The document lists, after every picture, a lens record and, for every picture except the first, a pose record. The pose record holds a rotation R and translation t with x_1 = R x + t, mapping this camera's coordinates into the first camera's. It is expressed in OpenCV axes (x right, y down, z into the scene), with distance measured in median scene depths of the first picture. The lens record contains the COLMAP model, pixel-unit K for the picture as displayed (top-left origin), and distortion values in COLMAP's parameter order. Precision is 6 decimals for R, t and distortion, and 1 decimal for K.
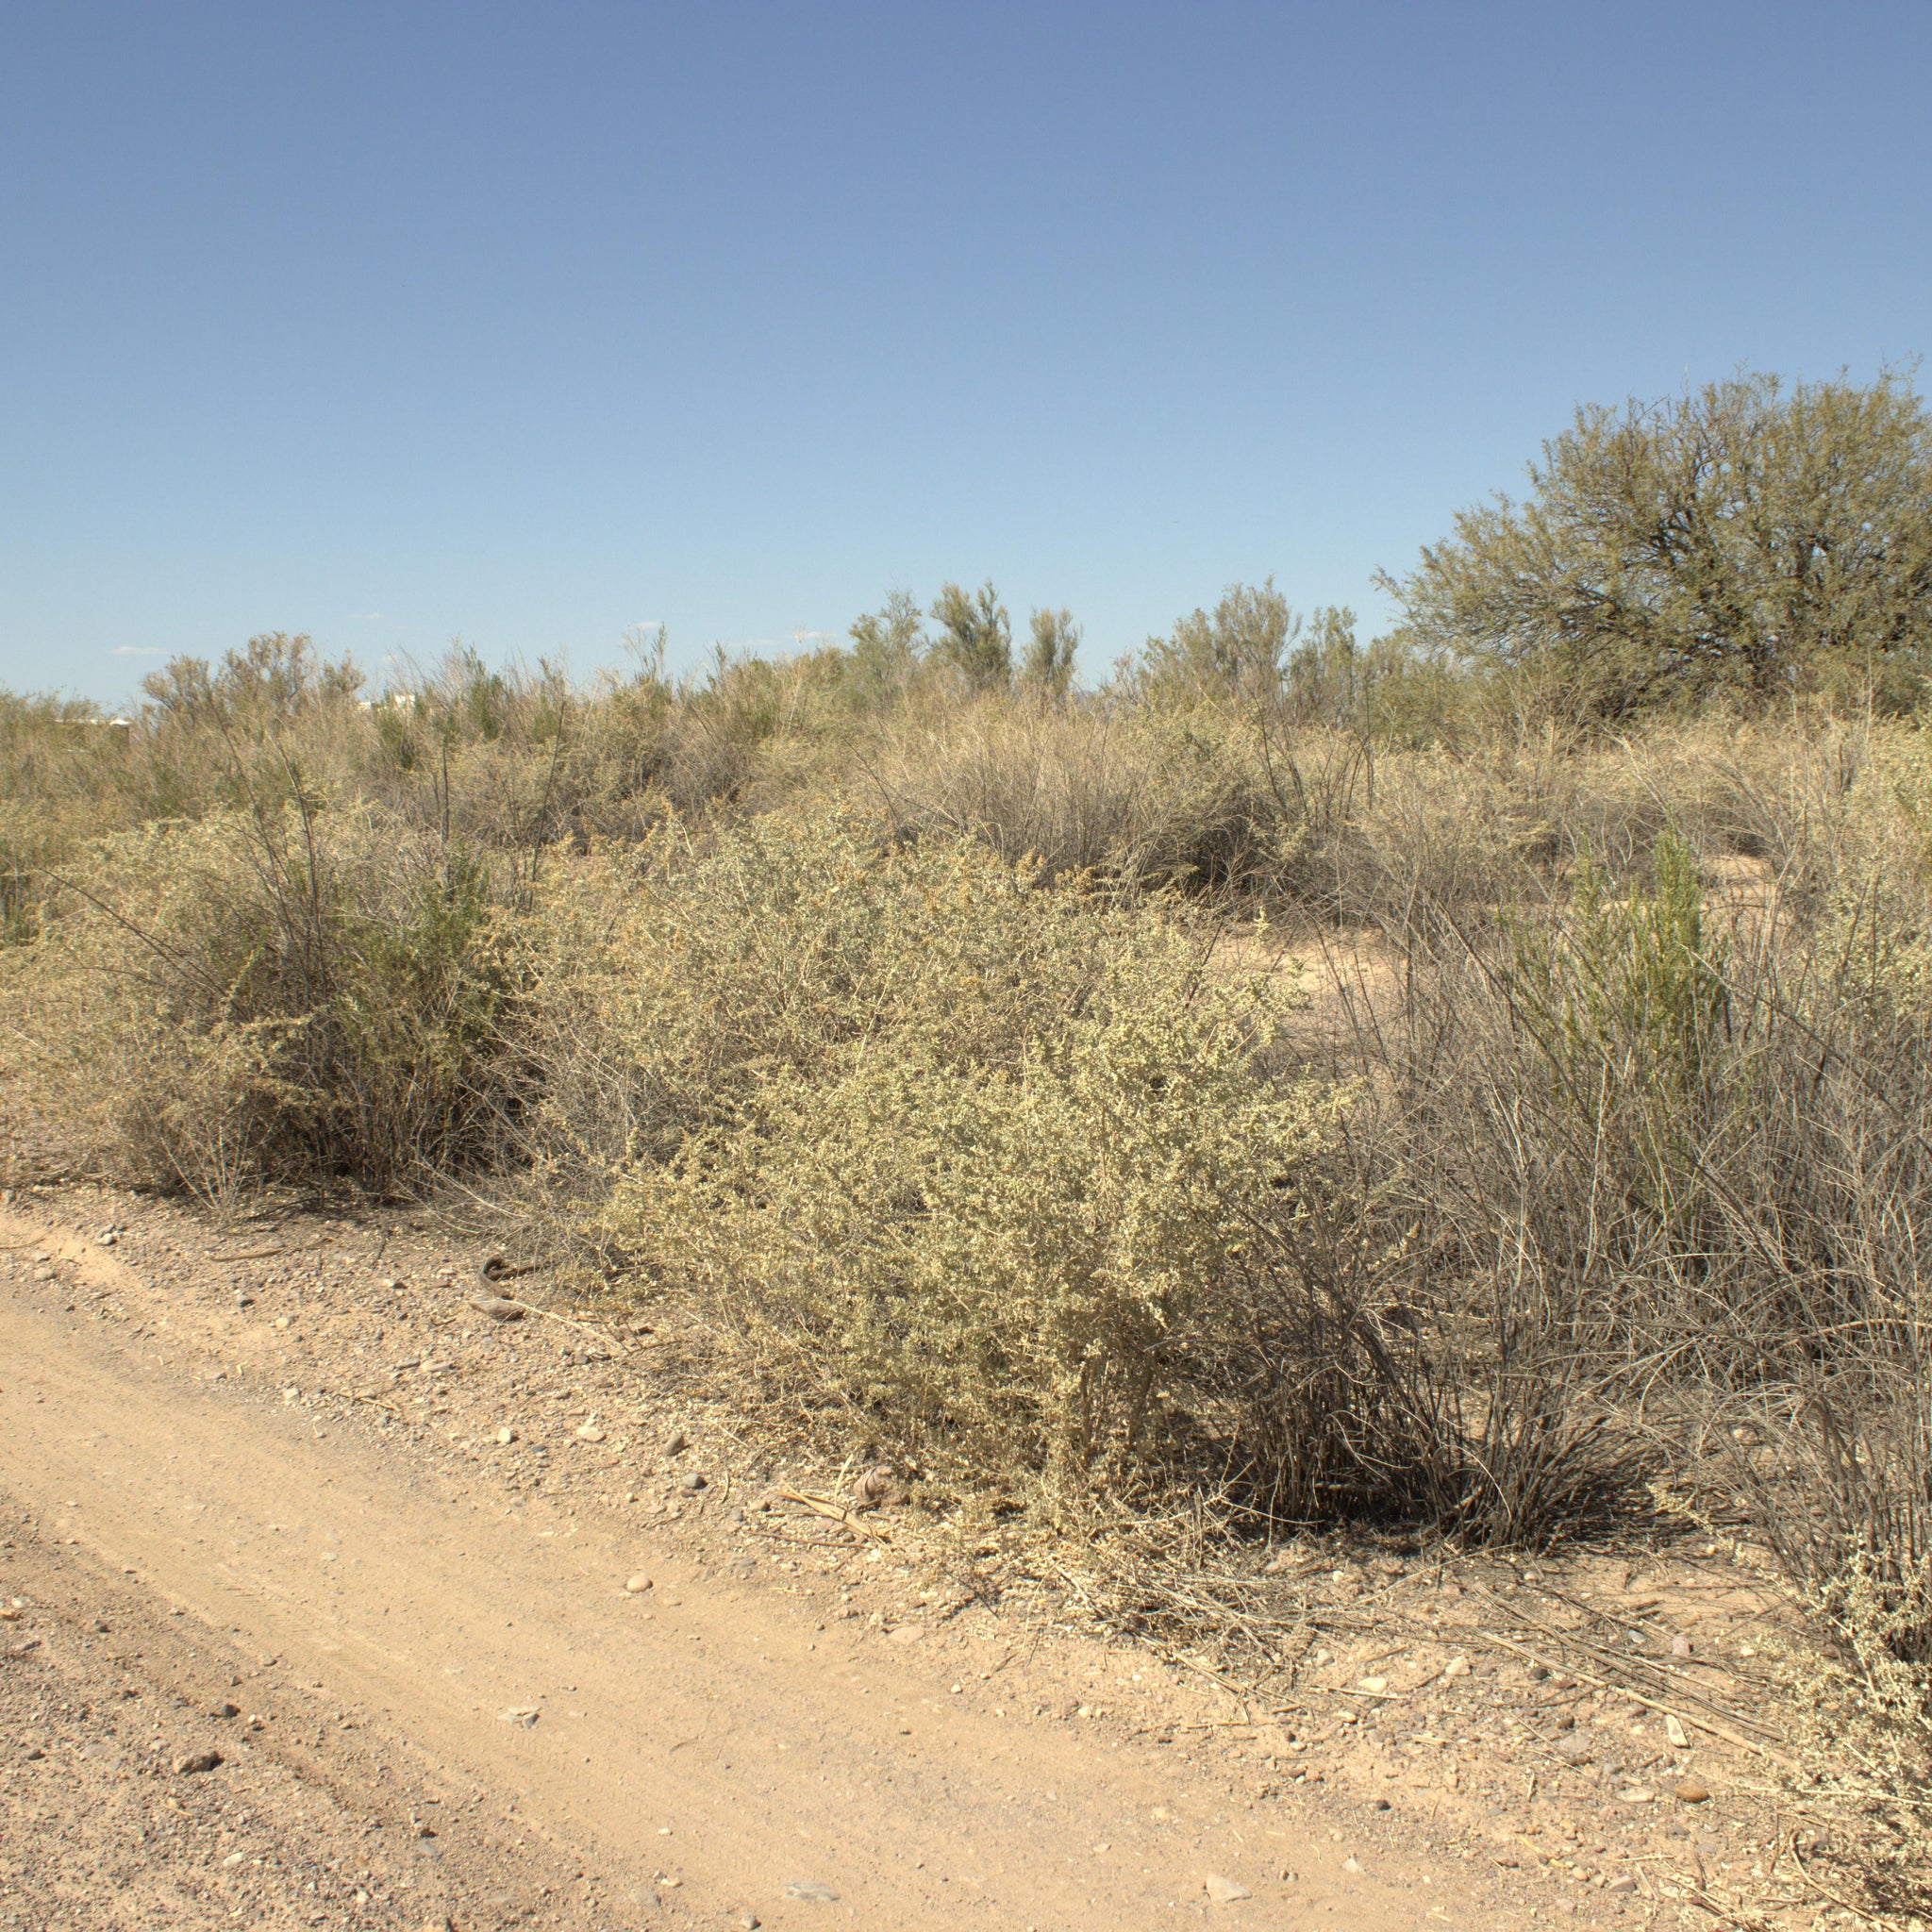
lens RADIAL K [[2409.0, 0, 966.0], [0, 2409.0, 966.0], [0, 0, 1]] dist [-0.145978, 0.114136]
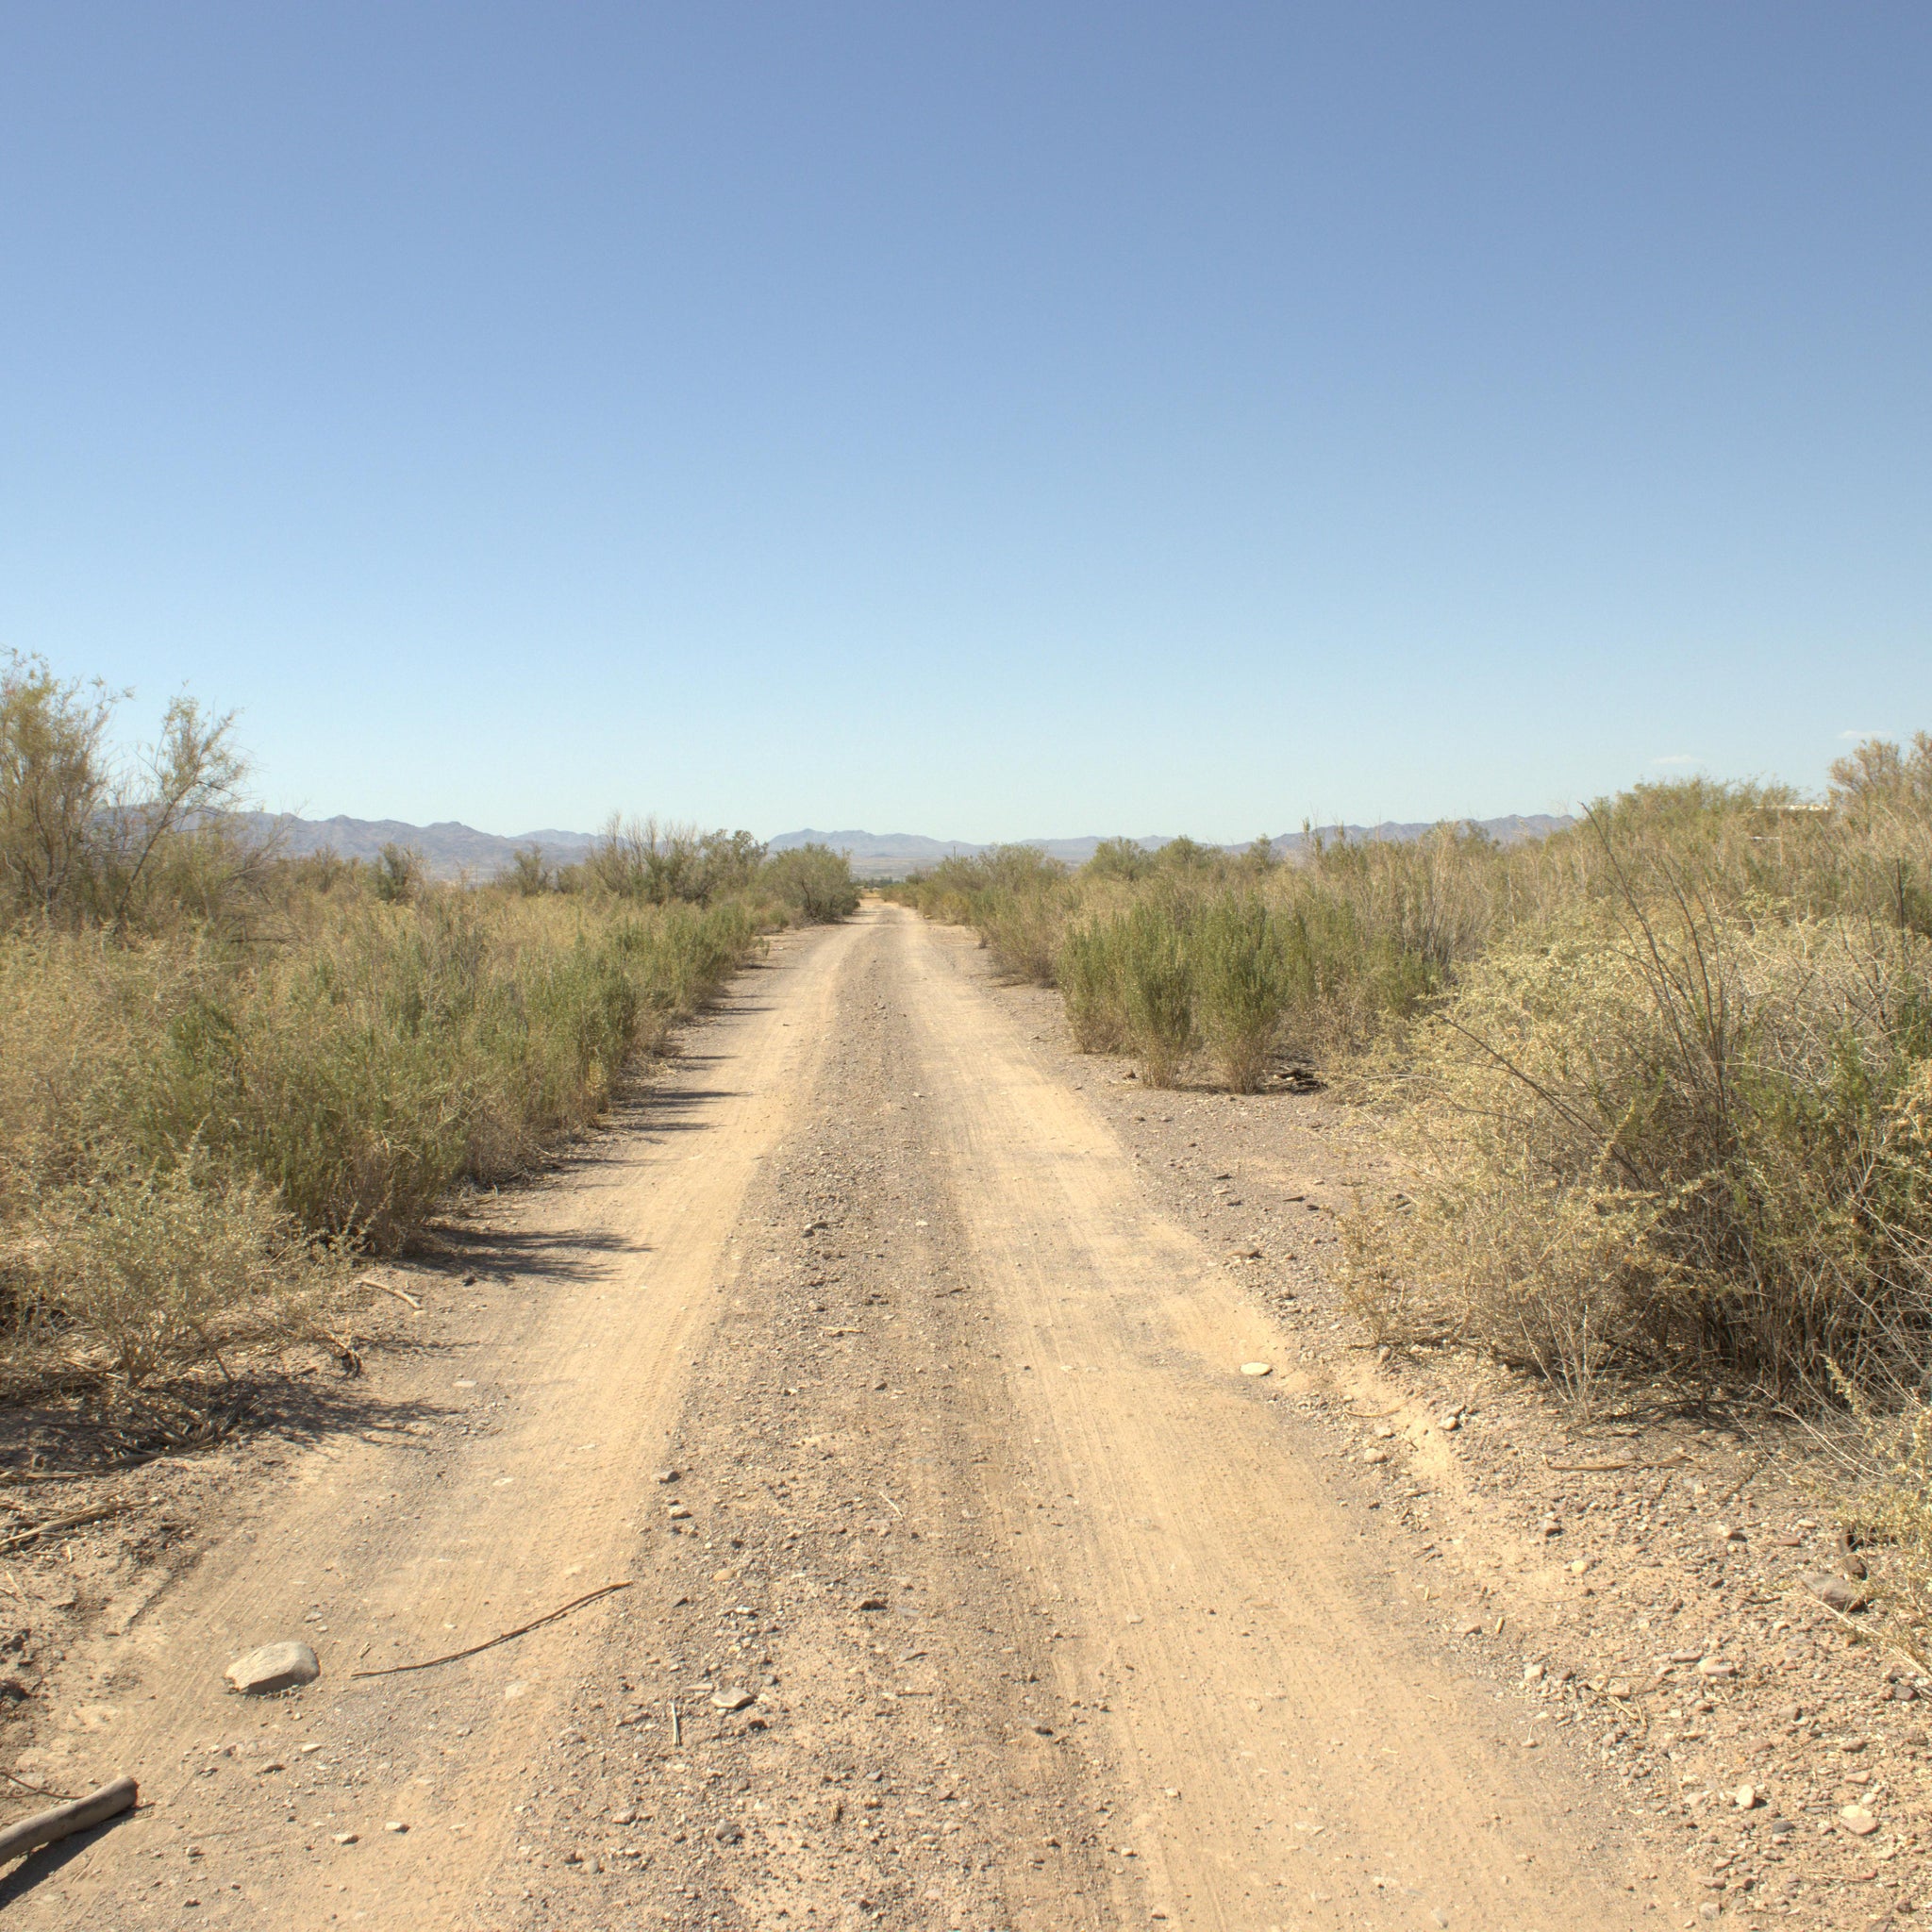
lens RADIAL K [[2409.0, 0, 966.0], [0, 2409.0, 966.0], [0, 0, 1]] dist [-0.145978, 0.114136]
pose [[0.766990, 0.016181, -0.641454, 0.063244], [-0.038901, 0.999016, -0.021313, -0.028054], [0.640478, 0.041301, 0.766865, 0.200031]]
